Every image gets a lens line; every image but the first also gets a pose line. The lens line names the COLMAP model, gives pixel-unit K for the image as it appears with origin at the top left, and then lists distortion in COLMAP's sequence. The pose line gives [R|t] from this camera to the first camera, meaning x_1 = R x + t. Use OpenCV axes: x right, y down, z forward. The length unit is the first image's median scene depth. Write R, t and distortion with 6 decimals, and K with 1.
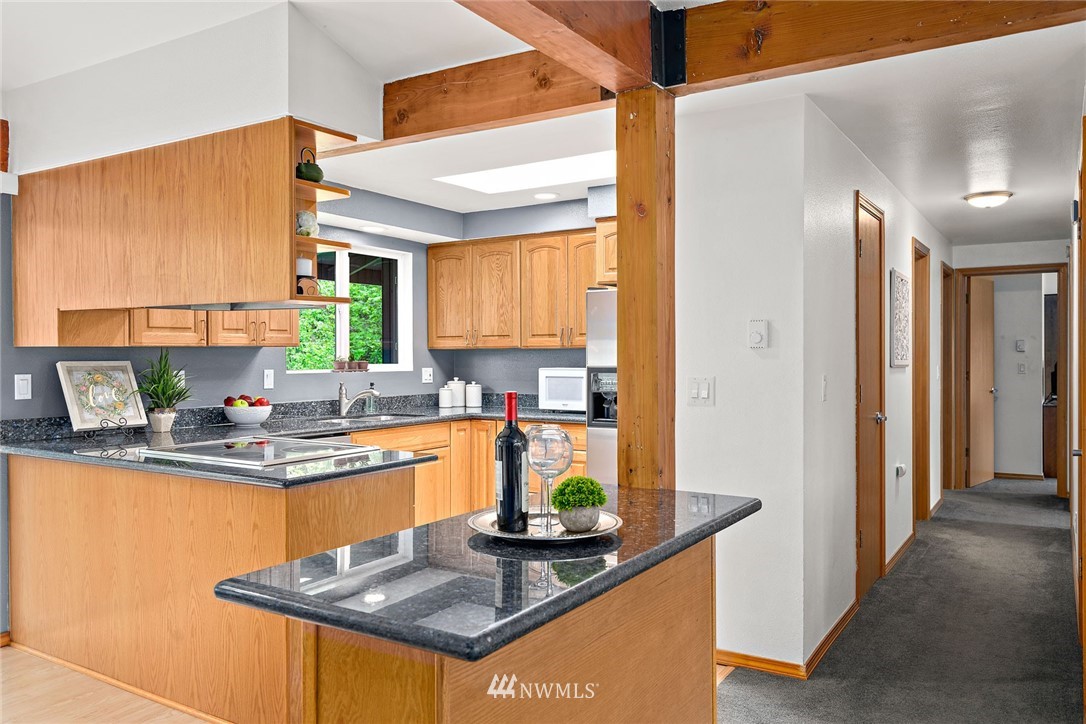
lens RADIAL K [[817.6, 0, 539.9], [0, 817.6, 359.4], [0, 0, 1]] dist [0.006551, 0.000143]
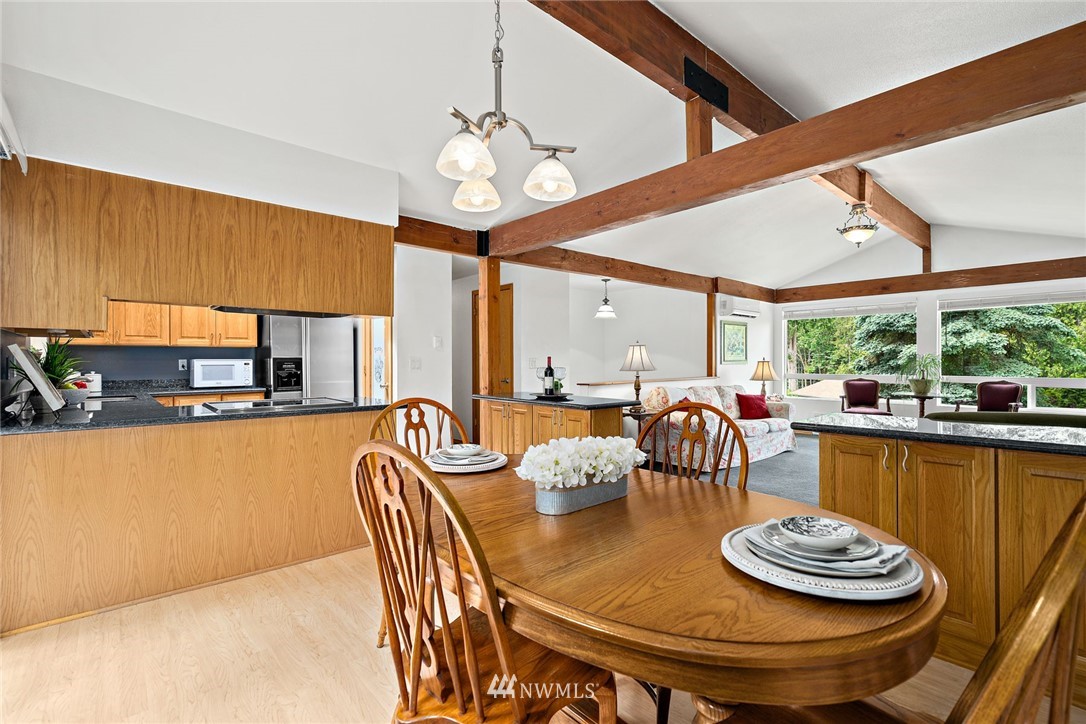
lens RADIAL K [[492.1, 0, 541.6], [0, 492.1, 361.2], [0, 0, 1]] dist [-0.000412, 0.001328]
pose [[0.281642, -0.002919, 0.959515, -0.678520], [0.011376, 0.999935, -0.000297, 0.020839], [-0.959452, 0.010999, 0.281656, 0.150589]]
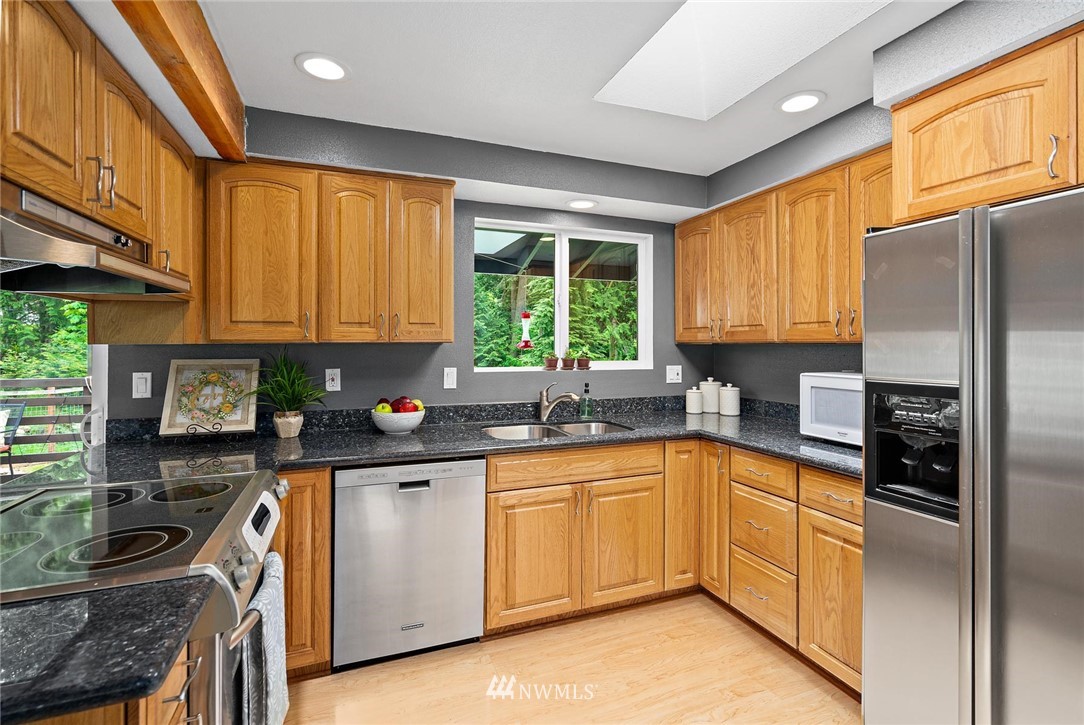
lens RADIAL K [[491.2, 0, 546.0], [0, 491.2, 341.3], [0, 0, 1]] dist [-0.000412, 0.001328]
pose [[0.798662, -0.004635, -0.601762, 0.074569], [-0.003595, 0.999916, -0.012474, -0.009342], [0.601769, 0.012126, 0.798578, 0.556721]]
